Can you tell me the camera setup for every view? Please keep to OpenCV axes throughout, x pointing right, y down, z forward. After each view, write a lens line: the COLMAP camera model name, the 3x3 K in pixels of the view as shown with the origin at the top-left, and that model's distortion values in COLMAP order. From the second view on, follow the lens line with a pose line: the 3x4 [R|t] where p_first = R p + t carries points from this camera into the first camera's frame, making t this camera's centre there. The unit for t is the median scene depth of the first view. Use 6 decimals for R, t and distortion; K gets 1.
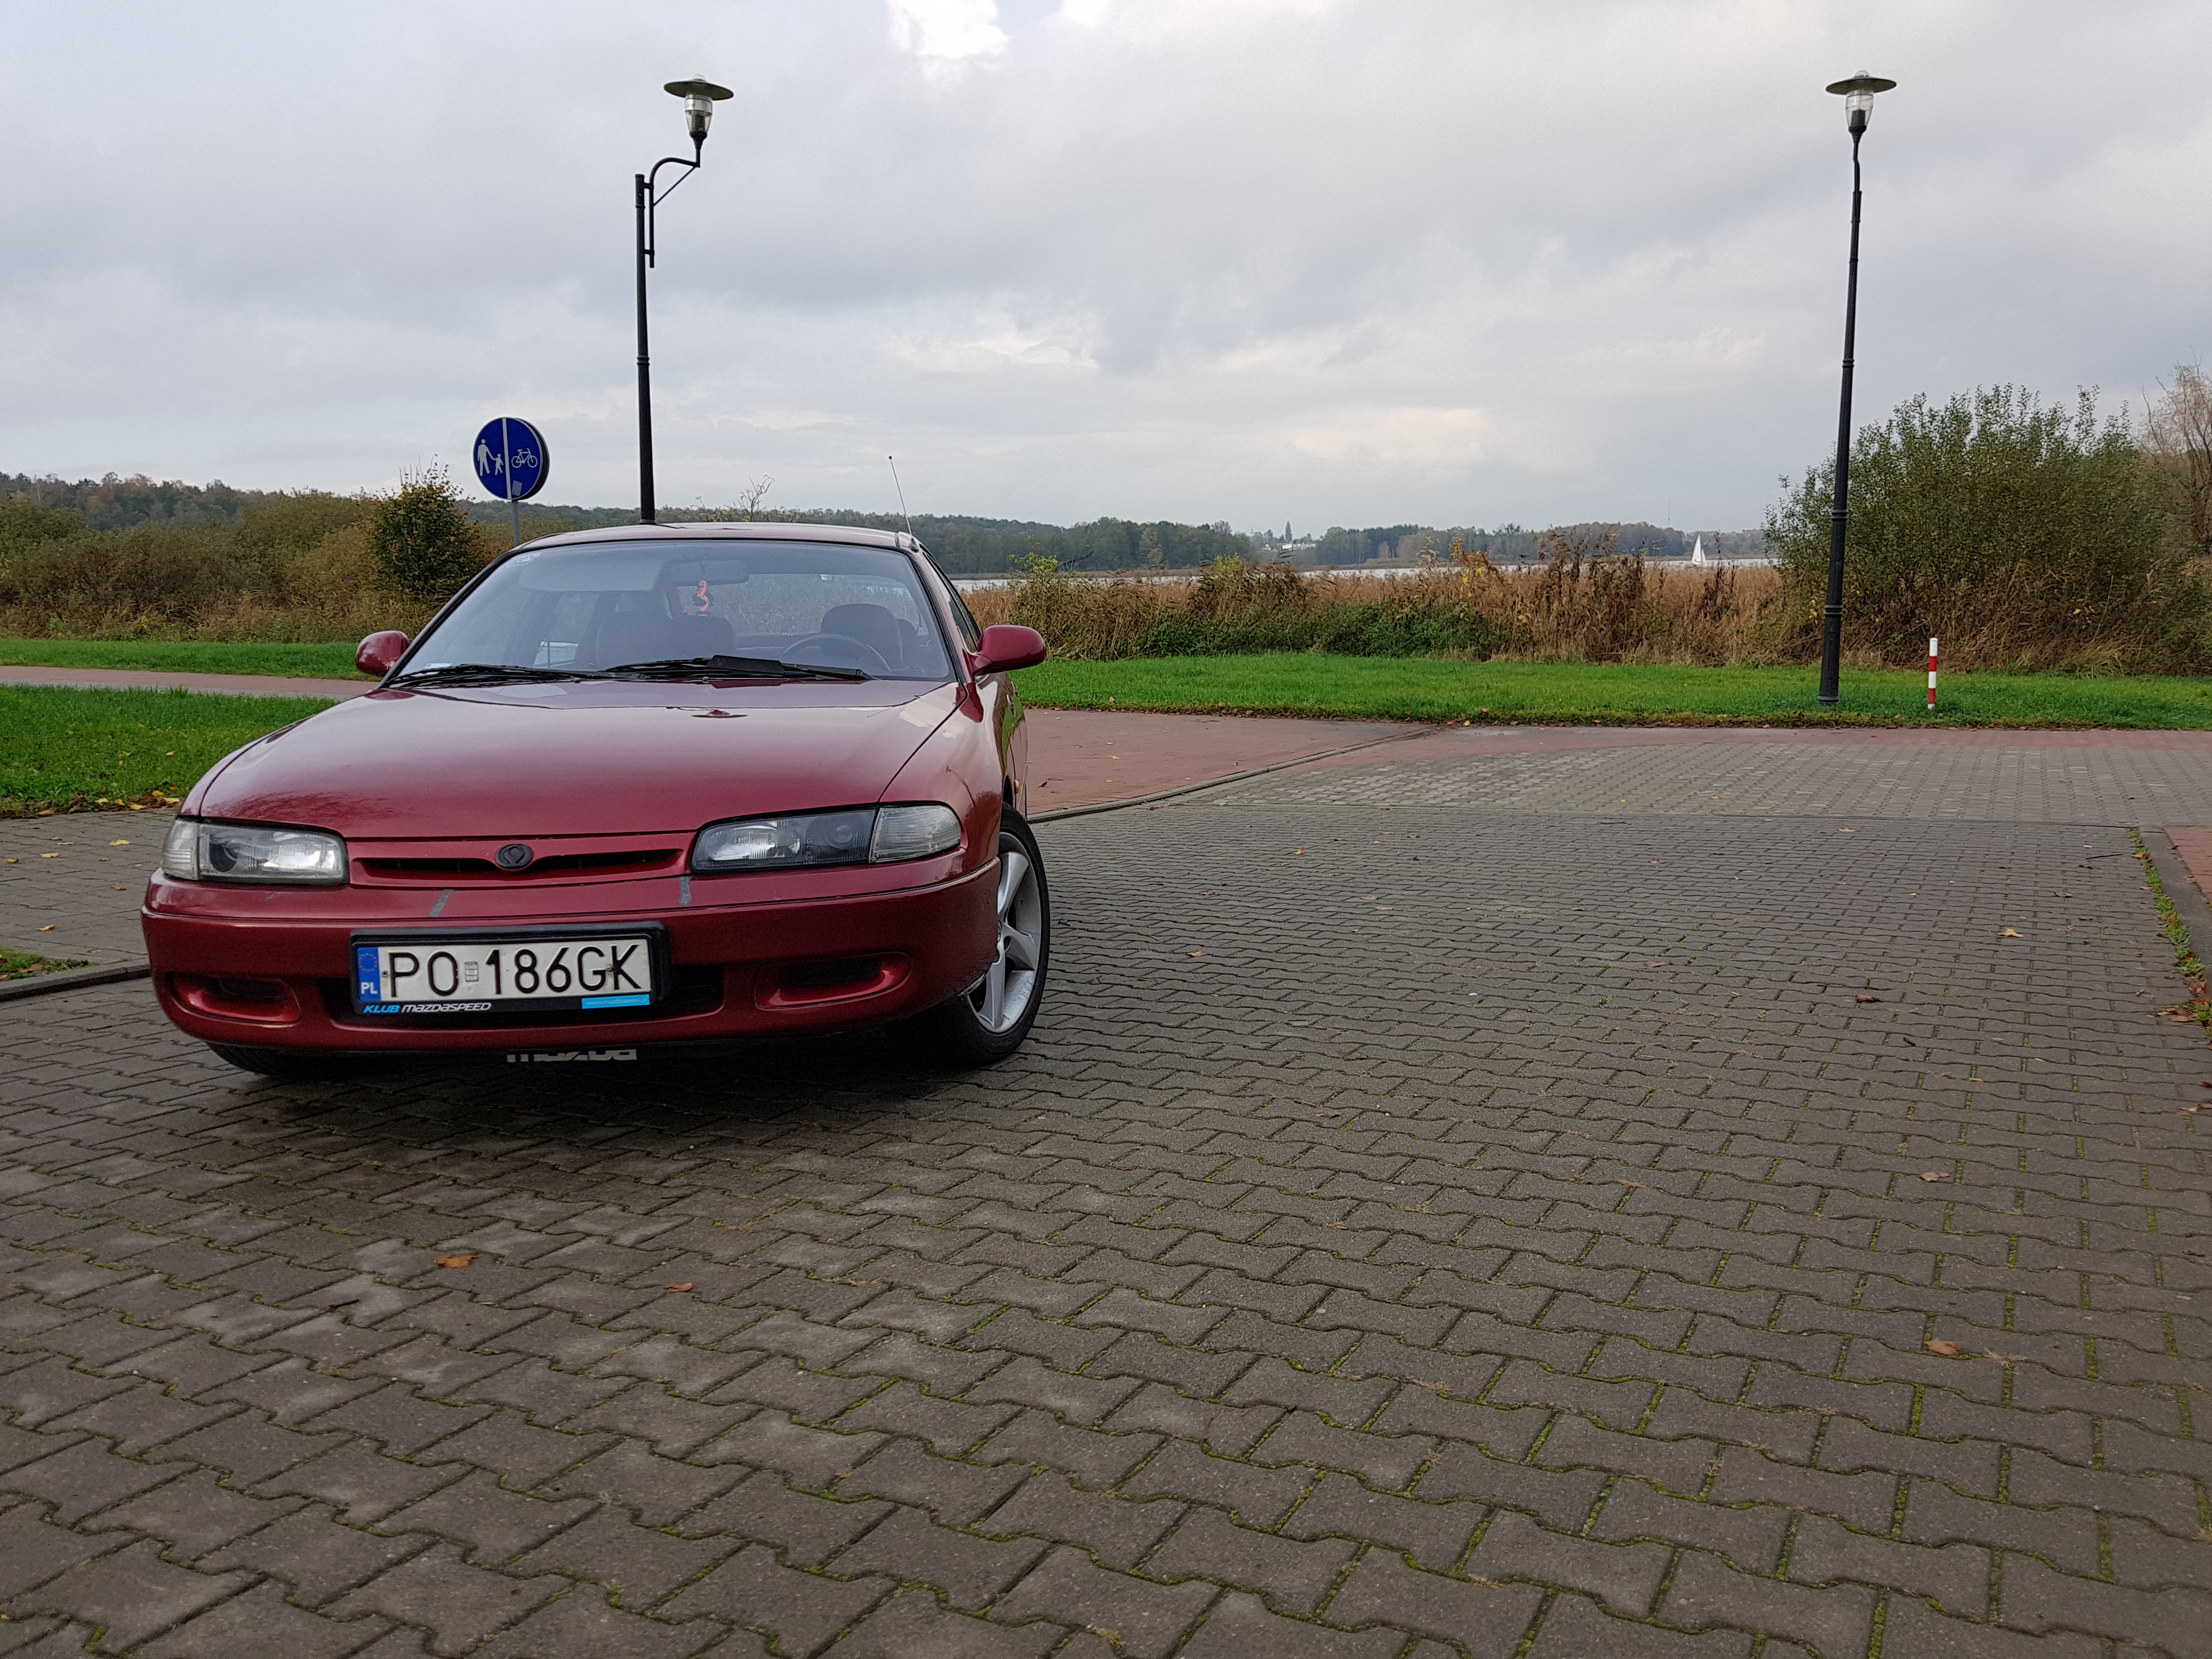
lens RADIAL K [[1880.2, 0, 1108.7], [0, 1880.2, 836.9], [0, 0, 1]] dist [0.069525, -0.039986]
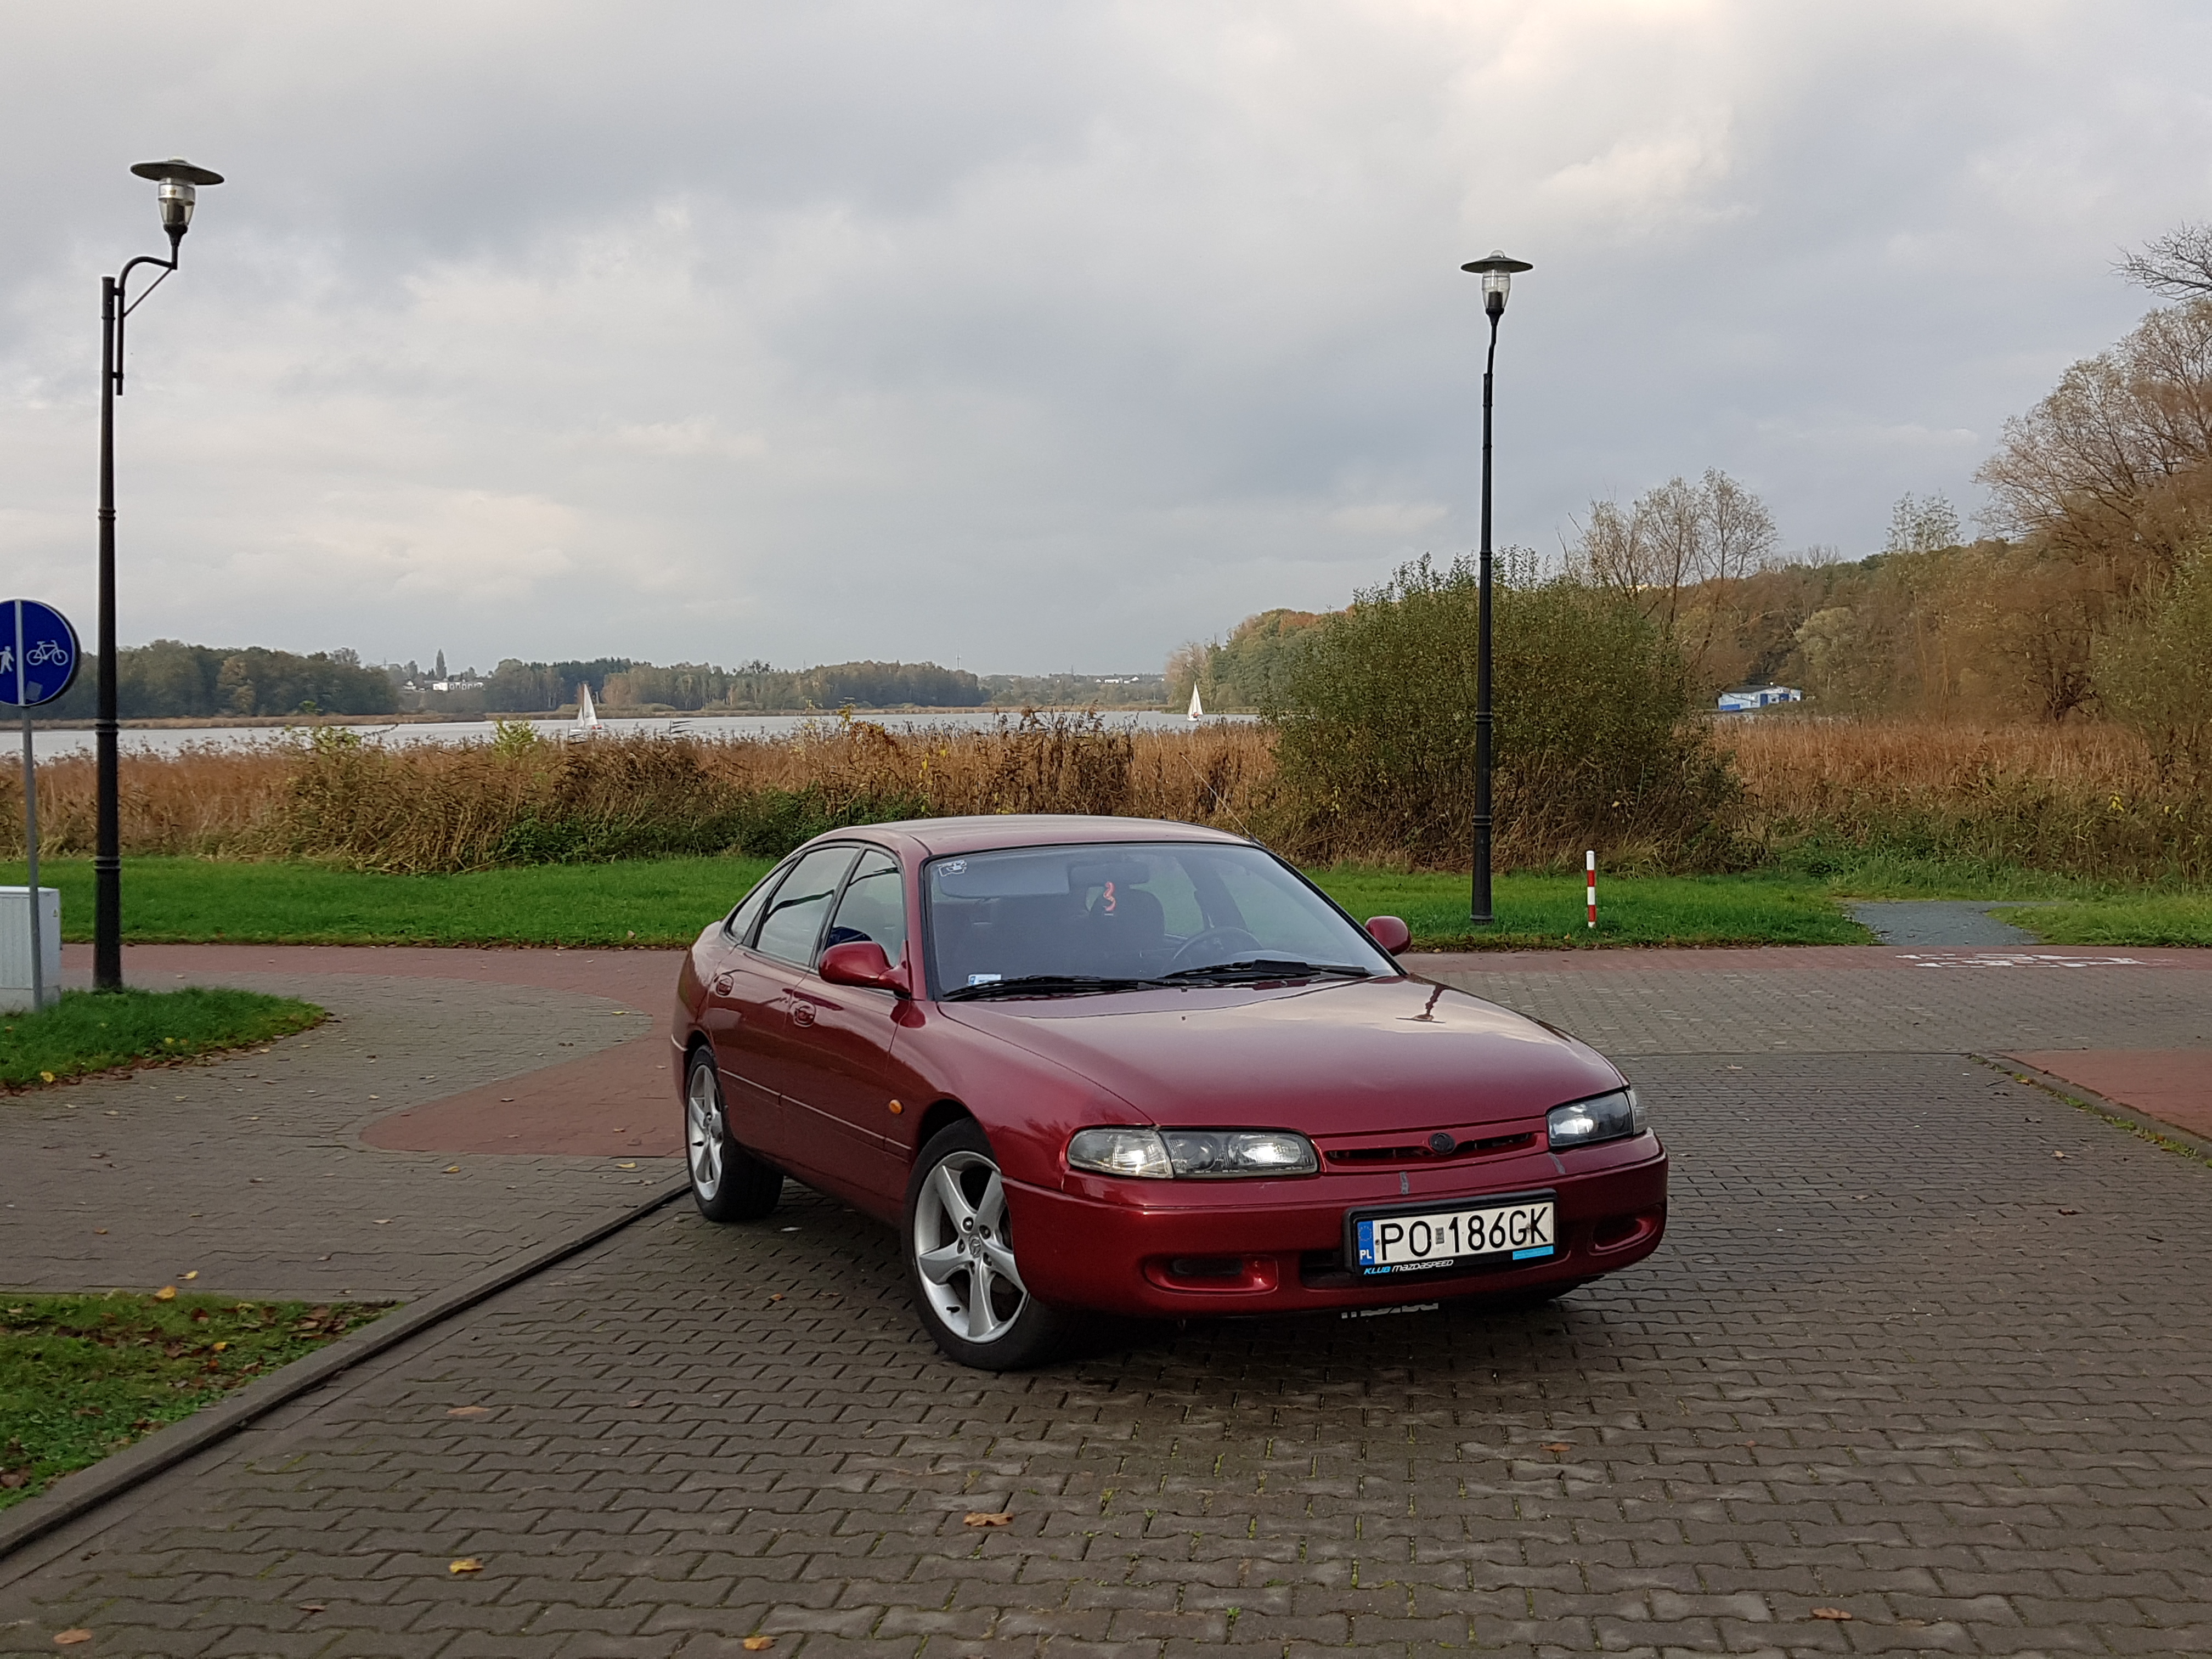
lens RADIAL K [[2691.1, 0, 1106.1], [0, 2691.1, 833.2], [0, 0, 1]] dist [0.027832, 0.000000]
pose [[0.935863, -0.012735, 0.352134, -1.080566], [0.046275, 0.995133, -0.086995, -0.046235], [-0.349312, 0.097710, 0.931898, -0.577385]]
